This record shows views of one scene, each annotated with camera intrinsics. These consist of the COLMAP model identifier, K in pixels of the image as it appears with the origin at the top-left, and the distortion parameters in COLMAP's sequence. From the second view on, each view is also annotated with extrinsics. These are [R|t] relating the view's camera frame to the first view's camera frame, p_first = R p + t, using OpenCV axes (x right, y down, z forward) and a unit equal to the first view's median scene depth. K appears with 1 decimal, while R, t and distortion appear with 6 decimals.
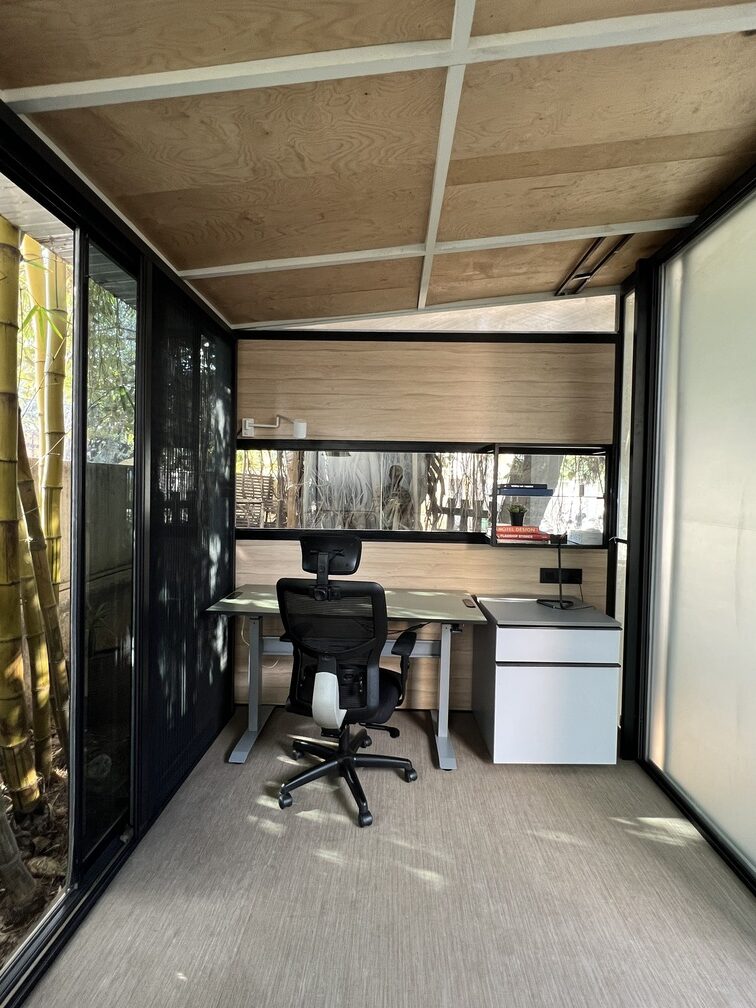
lens RADIAL K [[470.1, 0, 381.5], [0, 470.1, 501.1], [0, 0, 1]] dist [0.000460, -0.002101]
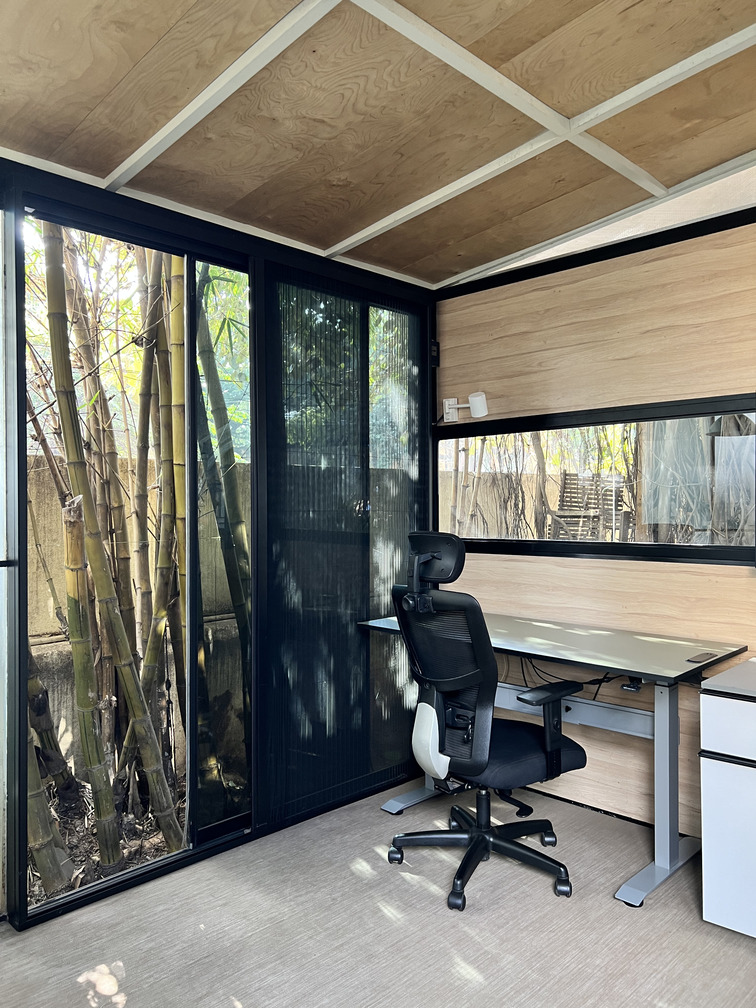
lens RADIAL K [[754.2, 0, 373.9], [0, 754.2, 512.0], [0, 0, 1]] dist [0.041801, -0.046565]
pose [[0.732285, -0.016735, -0.680793, 0.599505], [0.002197, 0.999751, -0.022212, 0.052872], [0.680995, 0.014769, 0.732139, -0.015297]]
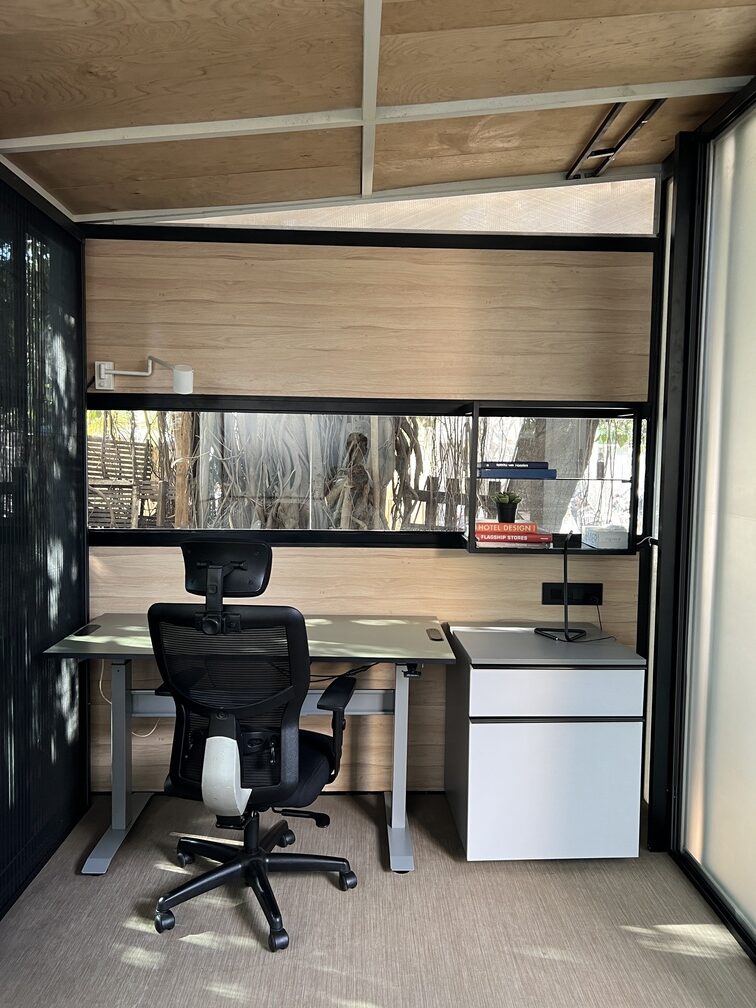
lens RADIAL K [[754.2, 0, 379.3], [0, 754.2, 507.2], [0, 0, 1]] dist [0.041801, -0.046565]
pose [[0.998369, -0.007391, 0.056619, 0.046708], [0.005145, 0.999197, 0.039724, -0.016414], [-0.056867, -0.039368, 0.997605, -0.103781]]
